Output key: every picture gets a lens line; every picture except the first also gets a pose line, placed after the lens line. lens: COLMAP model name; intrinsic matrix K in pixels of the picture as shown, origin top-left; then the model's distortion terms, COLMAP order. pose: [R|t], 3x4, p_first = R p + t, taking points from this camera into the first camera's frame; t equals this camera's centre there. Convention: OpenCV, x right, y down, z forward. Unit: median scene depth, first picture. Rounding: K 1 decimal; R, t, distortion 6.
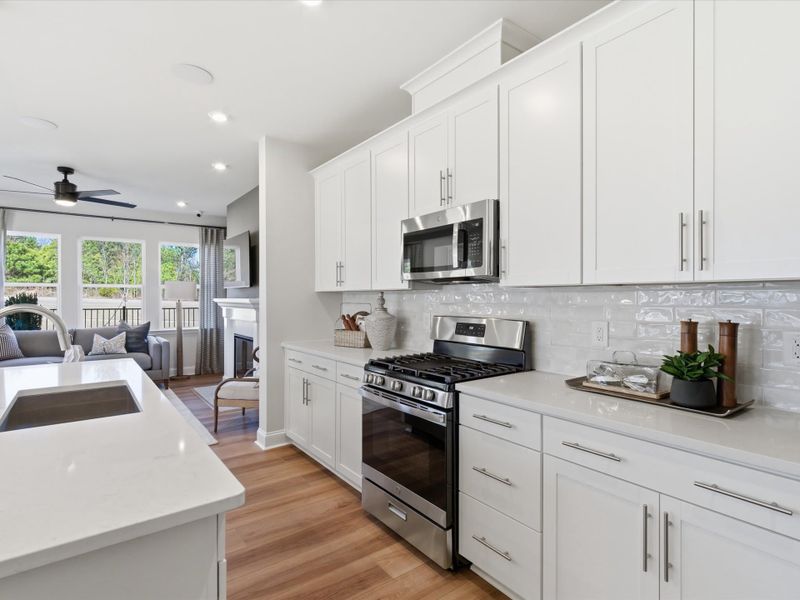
lens RADIAL K [[414.0, 0, 399.3], [0, 414.0, 297.9], [0, 0, 1]] dist [-0.001058, -0.000282]
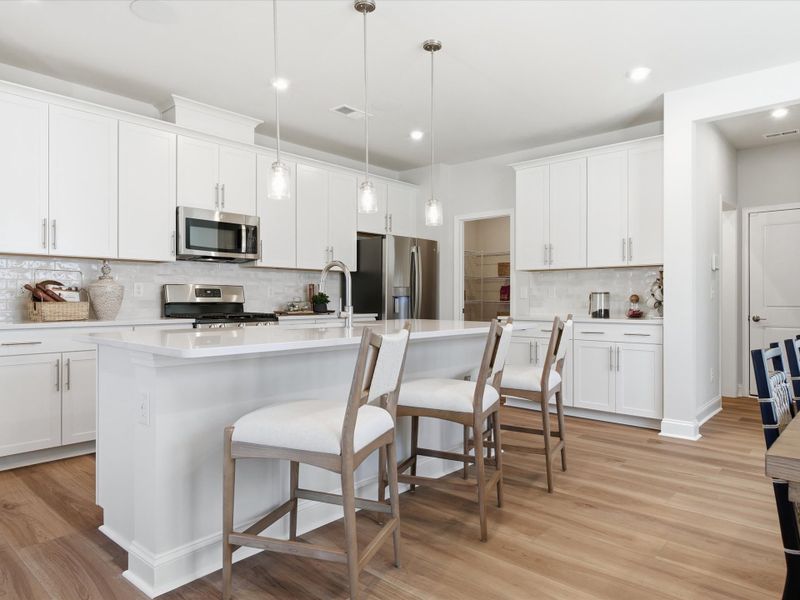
lens RADIAL K [[522.0, 0, 399.9], [0, 522.0, 302.3], [0, 0, 1]] dist [0.004704, -0.003622]
pose [[-0.185756, -0.005874, 0.982578, -1.788950], [-0.000280, 0.999982, 0.005926, 0.099500], [-0.982596, 0.000826, -0.185755, 0.690598]]
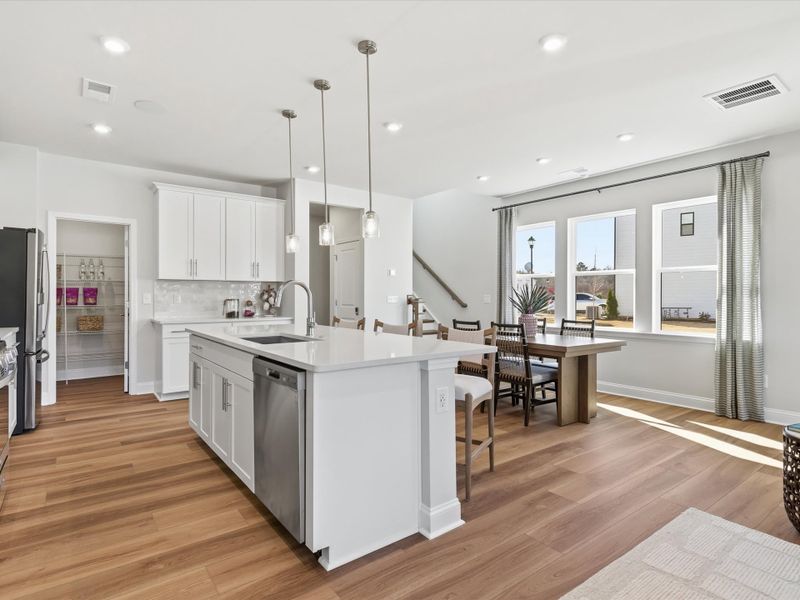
lens RADIAL K [[434.2, 0, 395.4], [0, 434.2, 296.8], [0, 0, 1]] dist [0.001286, 0.000566]
pose [[-0.999939, -0.002231, 0.010861, -0.855496], [-0.002184, 0.999988, 0.004368, 0.050777], [-0.010870, 0.004344, -0.999931, 1.804001]]
